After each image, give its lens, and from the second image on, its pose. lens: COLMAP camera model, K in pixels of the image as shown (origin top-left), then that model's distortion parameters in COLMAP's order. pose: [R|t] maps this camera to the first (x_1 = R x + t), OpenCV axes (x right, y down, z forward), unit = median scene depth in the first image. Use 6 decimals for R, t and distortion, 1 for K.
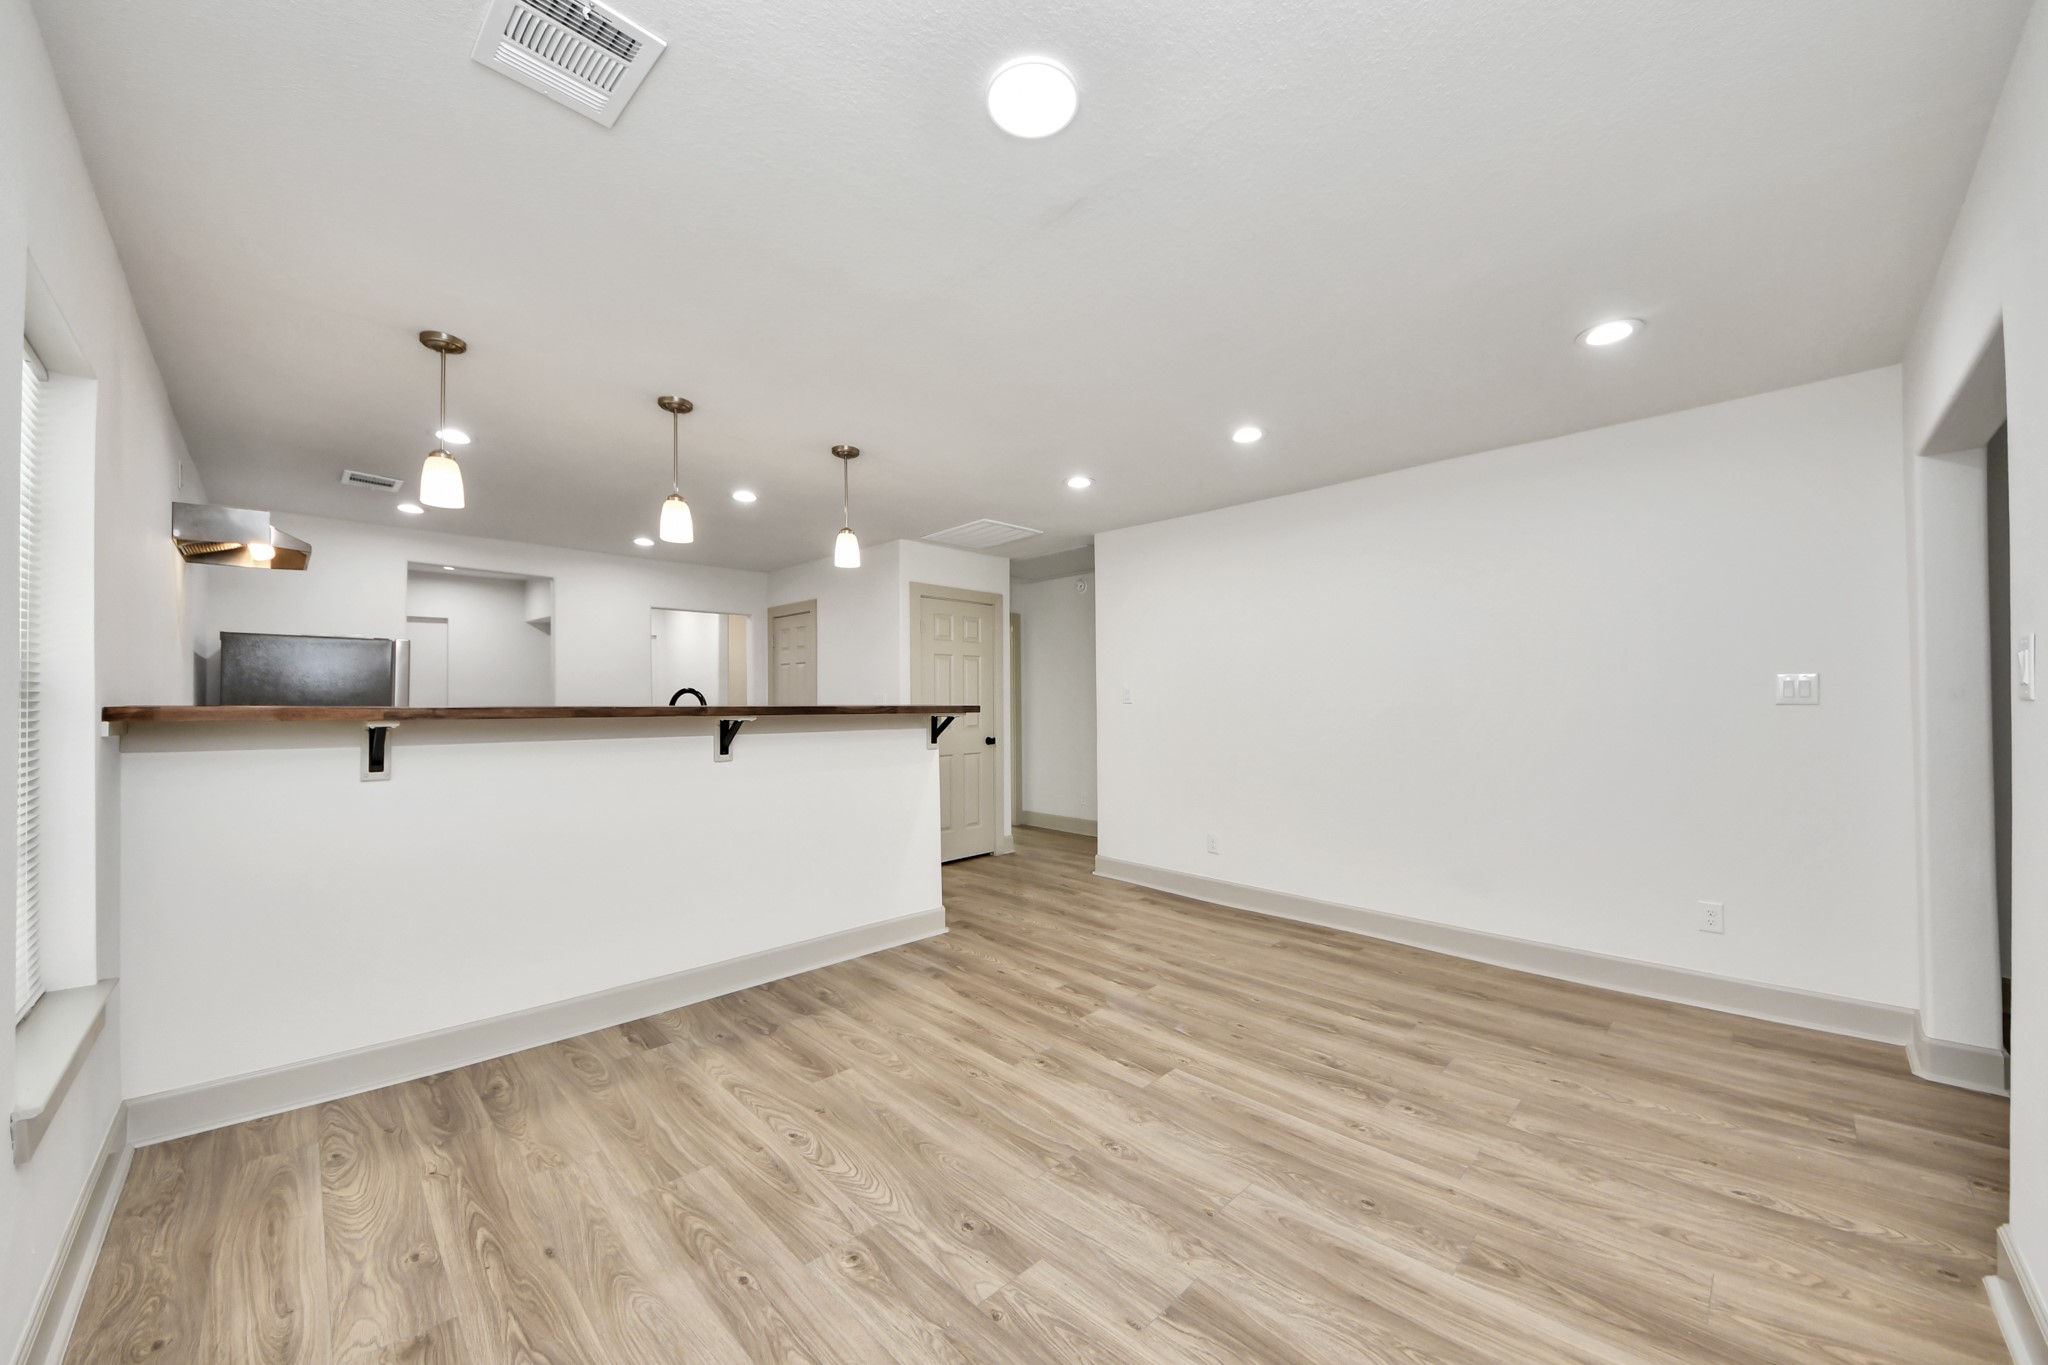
lens RADIAL K [[728.8, 0, 1041.0], [0, 728.8, 698.2], [0, 0, 1]] dist [0.040356, -0.011097]
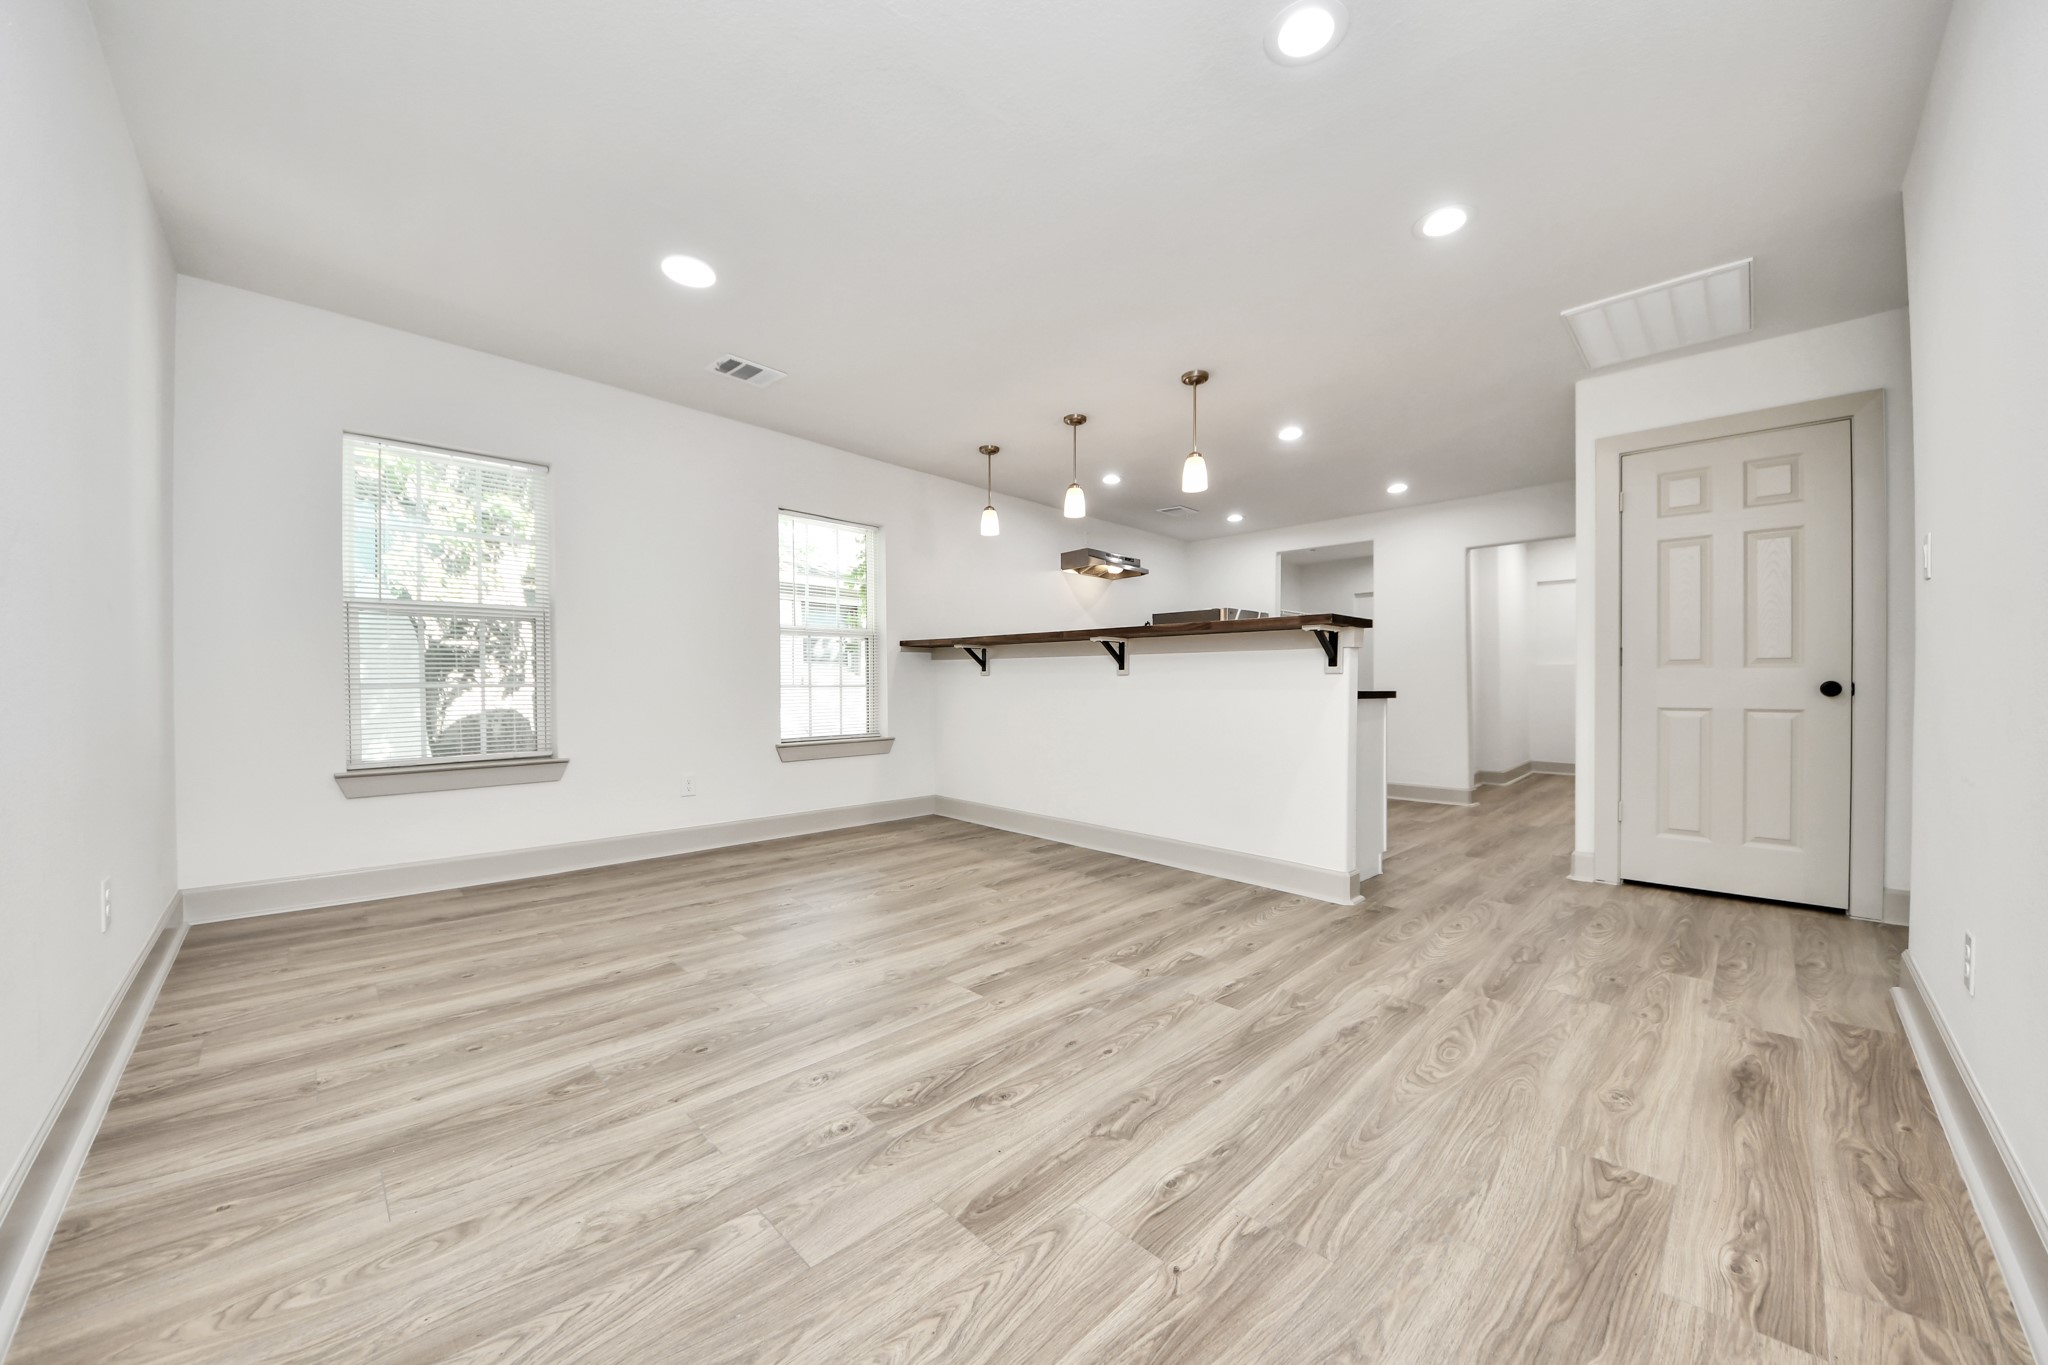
lens RADIAL K [[711.0, 0, 1013.4], [0, 711.0, 688.6], [0, 0, 1]] dist [0.045510, -0.024397]
pose [[-0.003465, 0.003394, -0.999988, 0.912608], [0.002996, 0.999990, 0.003384, 0.117957], [0.999990, -0.002984, -0.003475, 0.919152]]
